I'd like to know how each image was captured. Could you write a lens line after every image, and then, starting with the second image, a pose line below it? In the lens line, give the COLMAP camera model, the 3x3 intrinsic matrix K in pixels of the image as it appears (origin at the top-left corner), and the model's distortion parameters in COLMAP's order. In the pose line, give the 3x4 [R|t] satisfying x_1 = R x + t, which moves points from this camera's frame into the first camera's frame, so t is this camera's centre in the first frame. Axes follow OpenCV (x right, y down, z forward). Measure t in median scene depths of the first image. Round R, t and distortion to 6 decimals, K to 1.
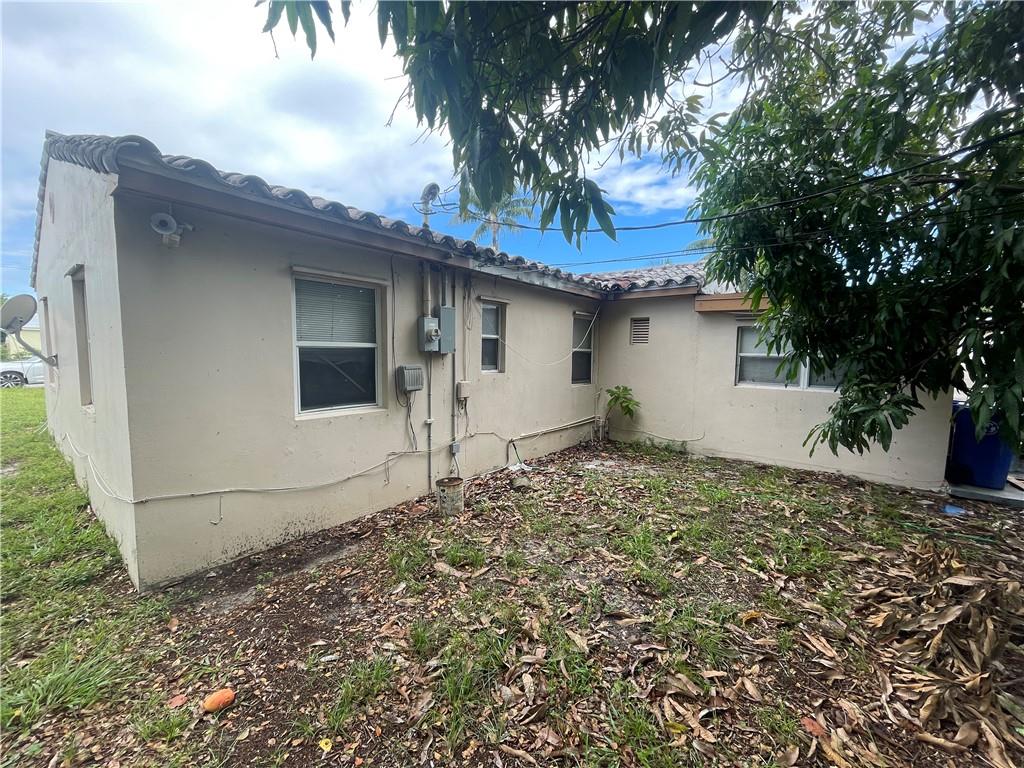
lens RADIAL K [[415.9, 0, 512.0], [0, 415.9, 382.9], [0, 0, 1]] dist [0.002277, -0.001199]
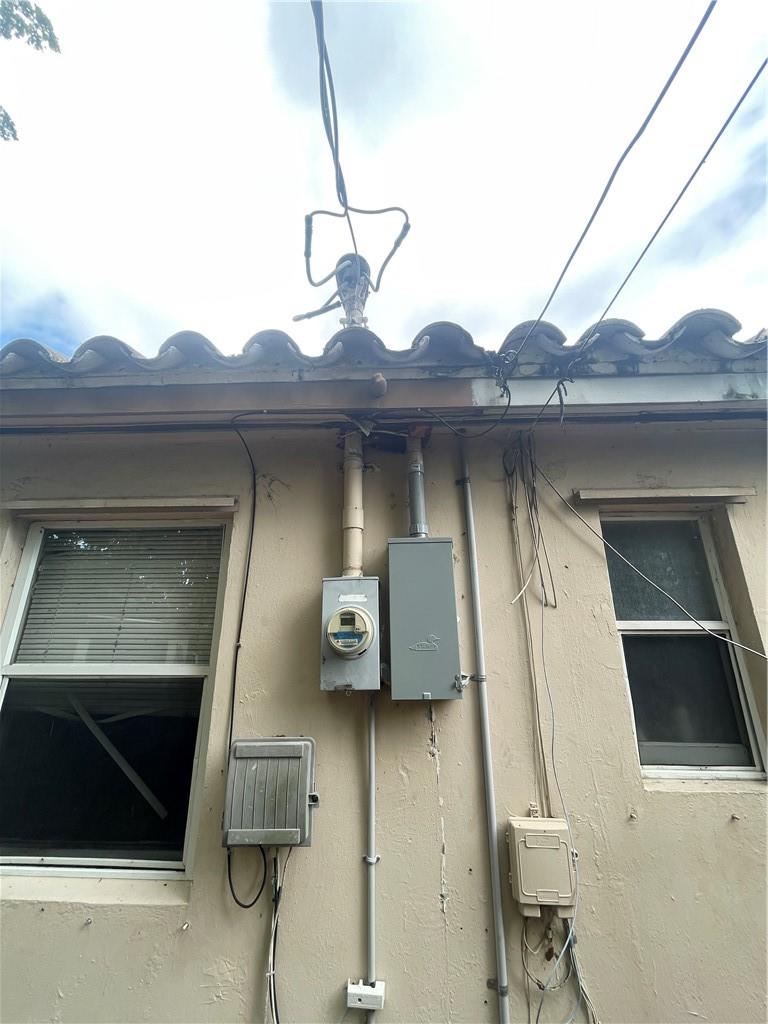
lens RADIAL K [[415.9, 0, 380.1], [0, 415.9, 515.0], [0, 0, 1]] dist [0.002277, -0.001199]
pose [[0.602313, -0.263635, -0.753469, 0.066069], [-0.051110, 0.929216, -0.365985, -0.081007], [0.796622, 0.258947, 0.546205, 0.785086]]
